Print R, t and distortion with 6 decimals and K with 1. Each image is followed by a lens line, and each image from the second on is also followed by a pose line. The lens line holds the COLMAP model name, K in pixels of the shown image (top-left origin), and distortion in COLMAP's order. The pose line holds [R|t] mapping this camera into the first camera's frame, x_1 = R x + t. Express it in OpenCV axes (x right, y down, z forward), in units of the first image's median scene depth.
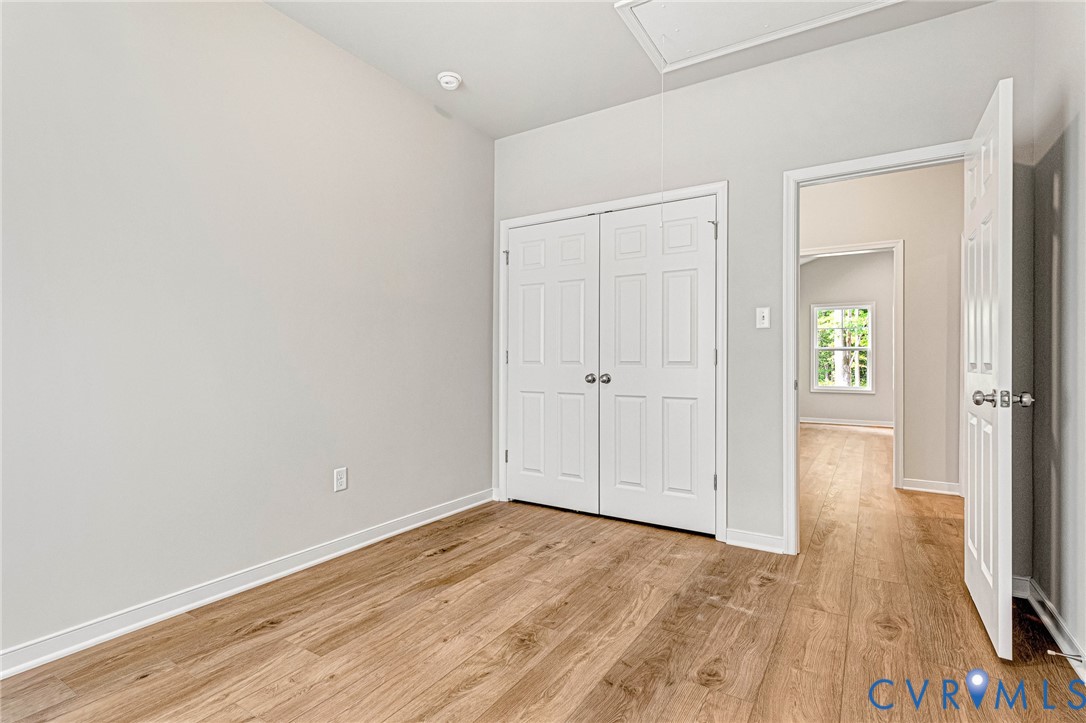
lens RADIAL K [[518.5, 0, 535.9], [0, 518.5, 365.3], [0, 0, 1]] dist [0.011059, -0.000558]
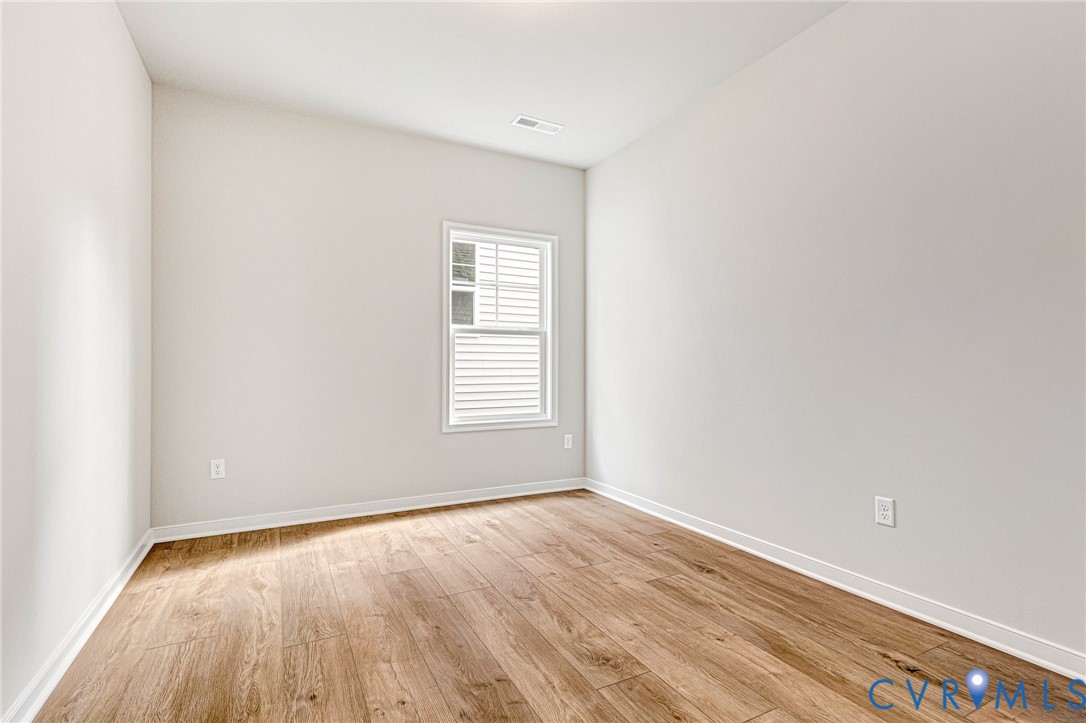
lens RADIAL K [[518.5, 0, 535.9], [0, 518.5, 365.3], [0, 0, 1]] dist [0.011059, -0.000558]
pose [[-0.505658, -0.006036, -0.862713, 0.767564], [-0.004720, 0.999980, -0.004230, 0.002785], [0.862721, 0.001933, -0.505676, 1.227574]]
